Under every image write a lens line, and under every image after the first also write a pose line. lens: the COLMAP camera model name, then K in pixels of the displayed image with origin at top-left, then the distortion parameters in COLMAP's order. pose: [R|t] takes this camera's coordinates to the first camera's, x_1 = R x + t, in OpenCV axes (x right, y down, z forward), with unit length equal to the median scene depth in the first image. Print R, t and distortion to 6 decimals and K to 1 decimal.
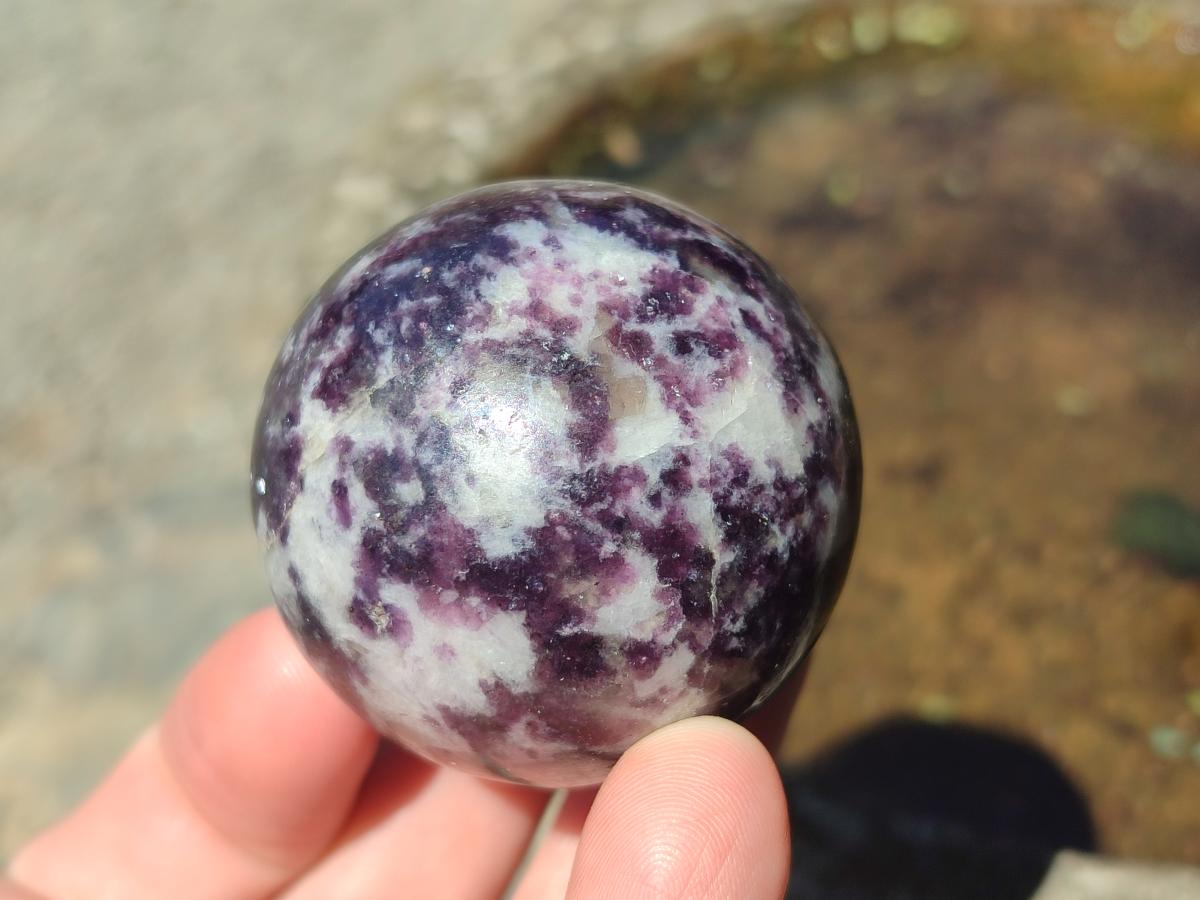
lens RADIAL K [[1813.0, 0, 602.1], [0, 1813.0, 450.7], [0, 0, 1]] dist [0.274634, 0.000000]
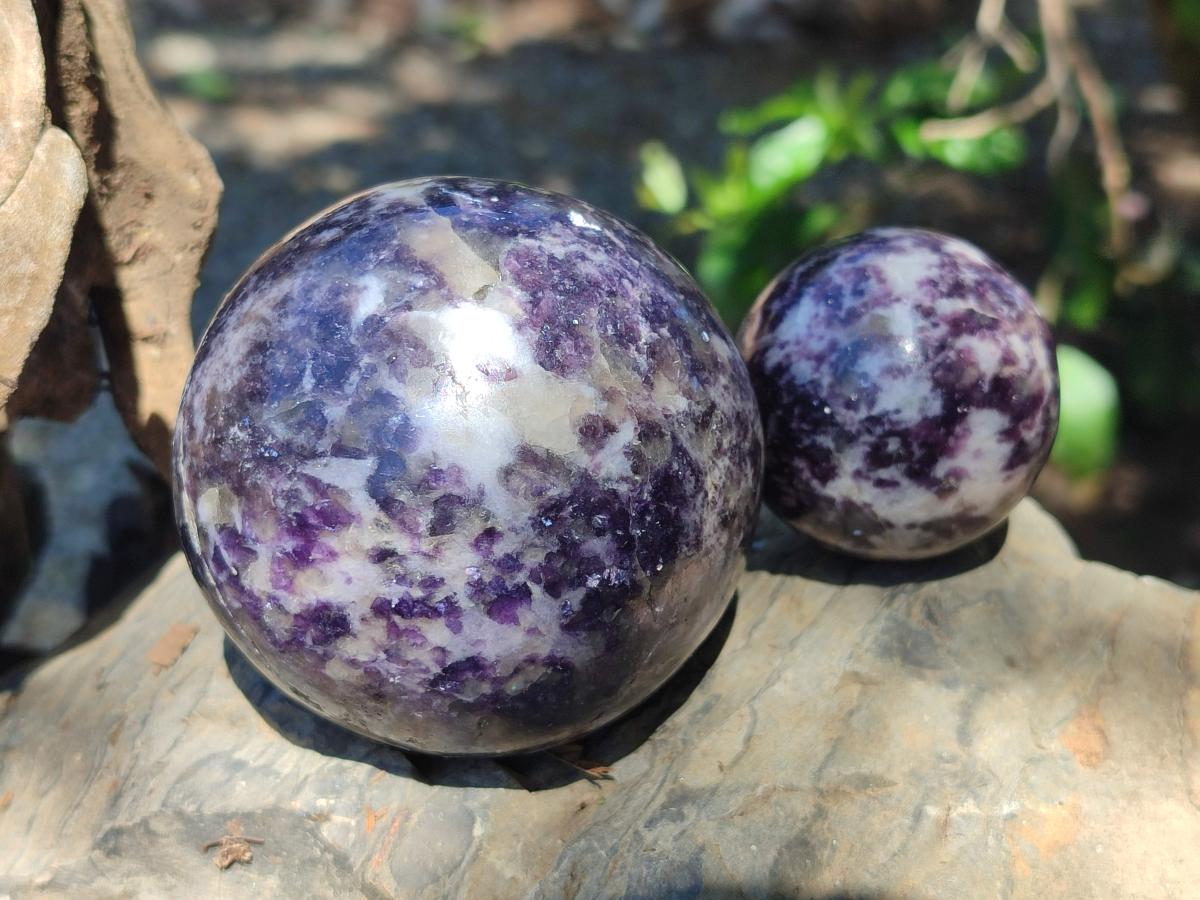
lens RADIAL K [[1813.0, 0, 599.1], [0, 1813.0, 452.2], [0, 0, 1]] dist [0.274634, 0.000000]
pose [[0.295069, -0.950523, 0.097163, -0.391807], [0.955374, 0.292026, -0.044504, -0.187304], [0.013928, 0.105959, 0.994273, -0.940133]]
